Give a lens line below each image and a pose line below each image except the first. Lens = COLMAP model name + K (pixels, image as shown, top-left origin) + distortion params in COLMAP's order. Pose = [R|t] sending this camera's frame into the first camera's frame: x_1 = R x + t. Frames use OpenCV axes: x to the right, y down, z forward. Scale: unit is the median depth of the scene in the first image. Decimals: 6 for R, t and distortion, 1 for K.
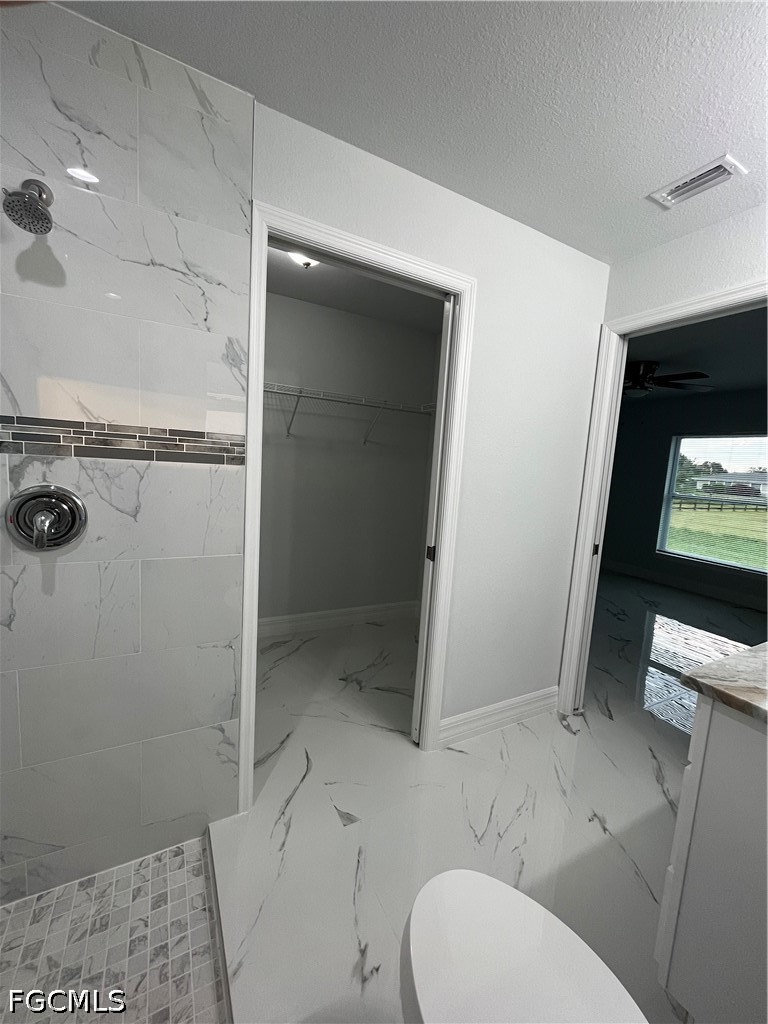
lens RADIAL K [[412.0, 0, 385.2], [0, 412.0, 512.3], [0, 0, 1]] dist [0.000549, 0.000373]
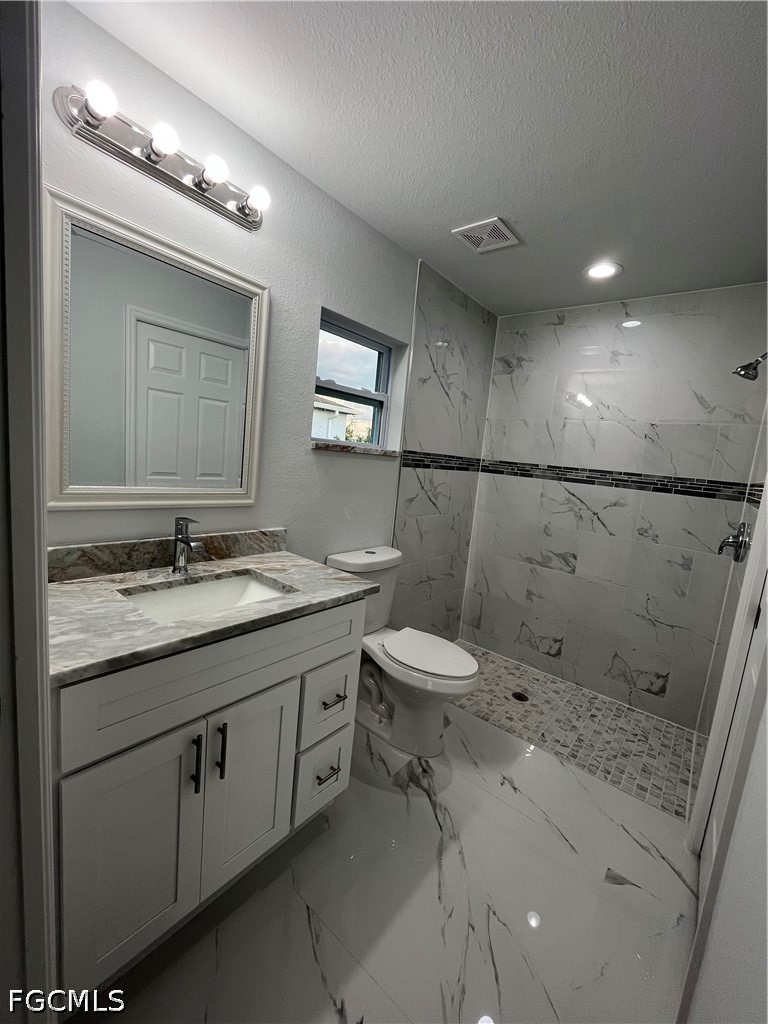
lens RADIAL K [[412.0, 0, 382.7], [0, 412.0, 509.3], [0, 0, 1]] dist [0.000549, 0.000373]
pose [[-0.913743, -0.088767, -0.396477, 1.121806], [-0.193027, 0.953522, 0.231380, -0.207437], [0.357510, 0.287952, -0.888409, 1.915706]]
